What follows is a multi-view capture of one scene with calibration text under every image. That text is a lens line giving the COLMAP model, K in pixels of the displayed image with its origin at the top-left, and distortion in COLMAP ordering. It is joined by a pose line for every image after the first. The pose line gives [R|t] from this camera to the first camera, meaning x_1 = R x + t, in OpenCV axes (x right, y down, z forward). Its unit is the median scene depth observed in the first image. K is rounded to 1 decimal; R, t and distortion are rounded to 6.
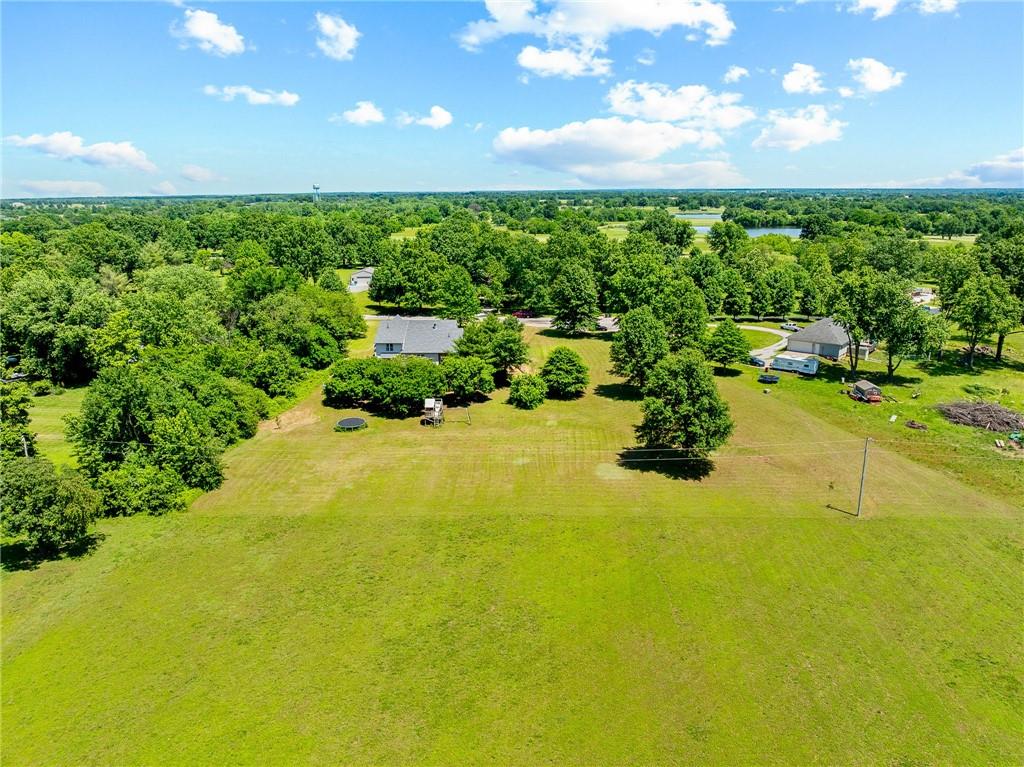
lens RADIAL K [[718.0, 0, 518.1], [0, 718.0, 382.3], [0, 0, 1]] dist [-0.005704, -0.113091]
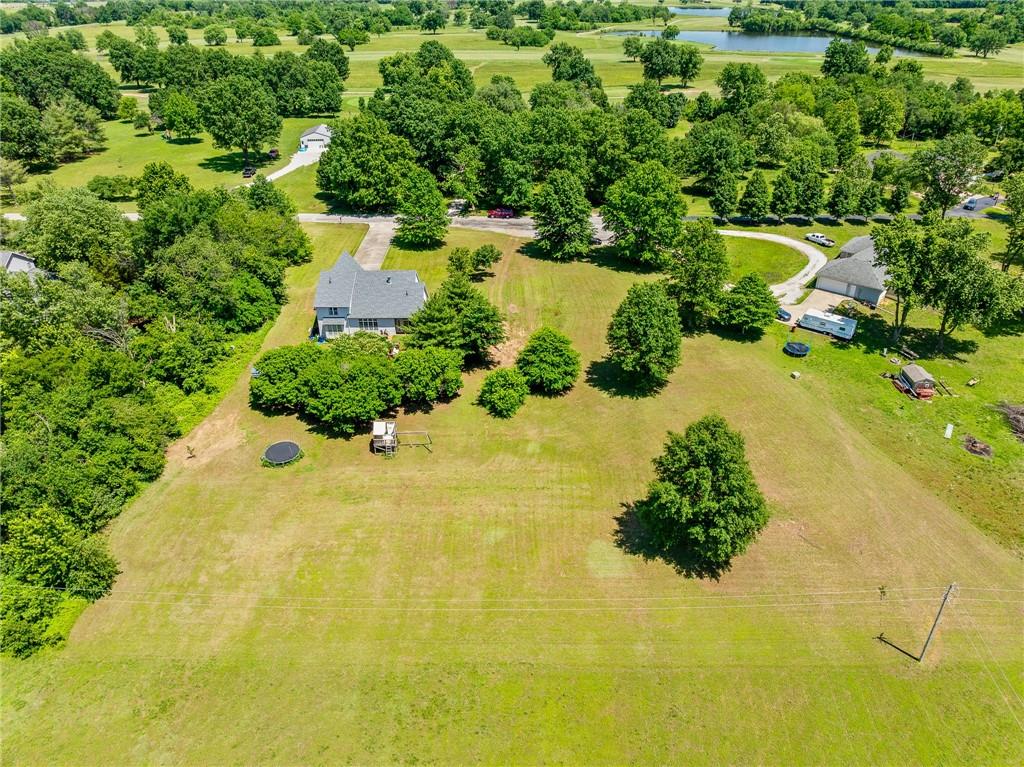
lens RADIAL K [[718.9, 0, 518.4], [0, 718.9, 379.8], [0, 0, 1]] dist [-0.039373, -0.001199]
pose [[0.999767, -0.005703, 0.020824, 0.011012], [-0.000068, 0.963644, 0.267190, -0.182517], [-0.021591, -0.267129, 0.963419, 0.193257]]
